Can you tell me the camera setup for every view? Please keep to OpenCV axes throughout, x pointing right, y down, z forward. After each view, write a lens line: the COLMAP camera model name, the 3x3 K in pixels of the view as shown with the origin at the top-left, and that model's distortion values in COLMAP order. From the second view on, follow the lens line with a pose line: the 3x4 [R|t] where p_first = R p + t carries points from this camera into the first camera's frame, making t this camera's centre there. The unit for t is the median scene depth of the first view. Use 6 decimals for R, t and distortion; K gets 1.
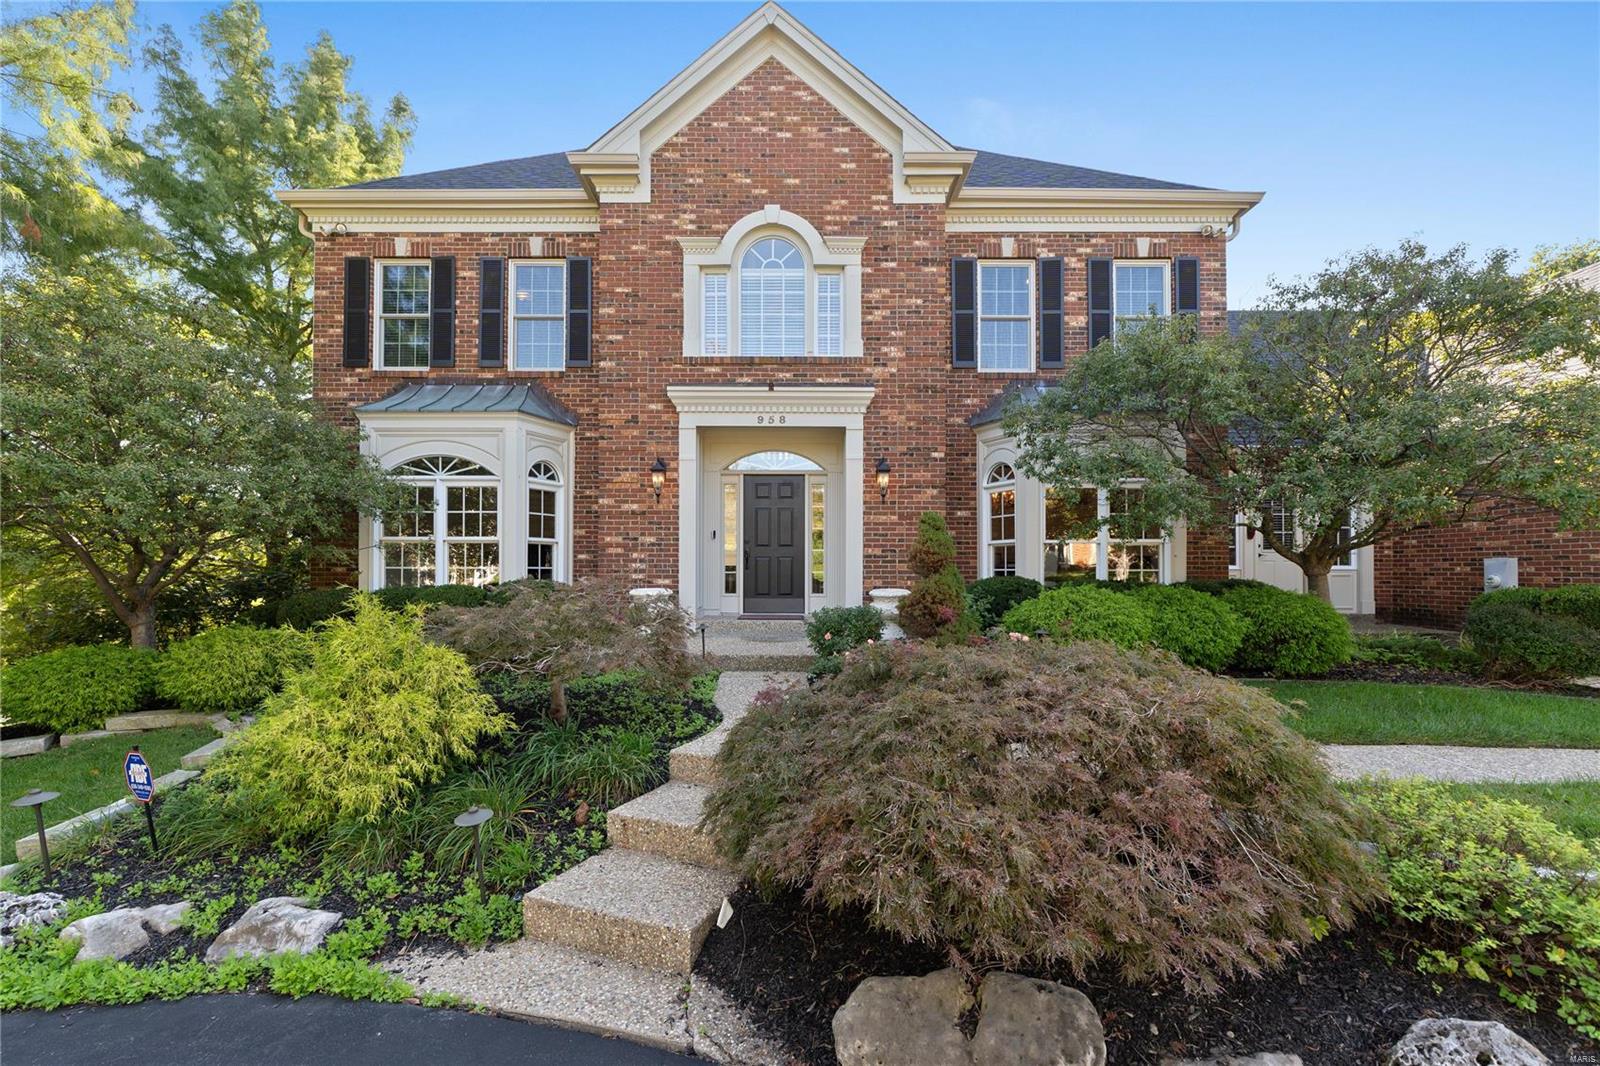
lens RADIAL K [[673.7, 0, 805.7], [0, 673.7, 535.8], [0, 0, 1]] dist [-0.010683, 0.001070]
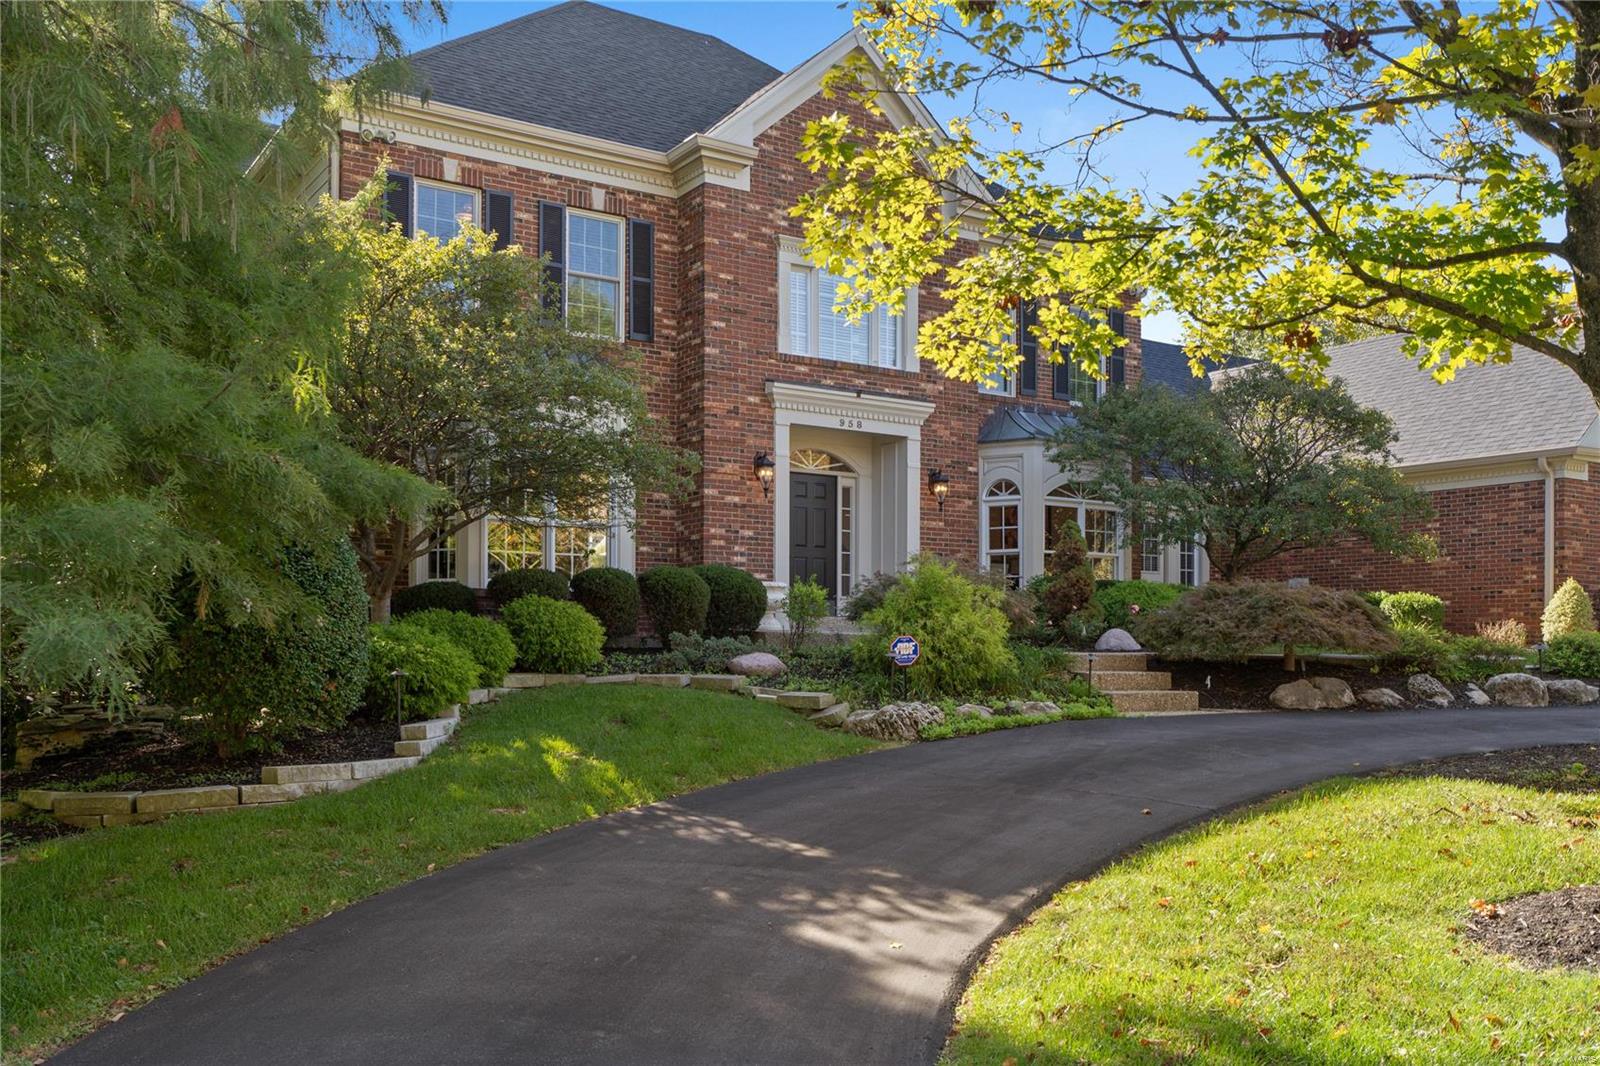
lens RADIAL K [[1341.3, 0, 797.3], [0, 1341.3, 535.5], [0, 0, 1]] dist [-0.013854, -0.002855]
pose [[0.840941, 0.047441, 0.539043, -1.219534], [-0.031408, 0.998749, -0.038902, 0.082477], [-0.540214, 0.015784, 0.841380, -0.689297]]
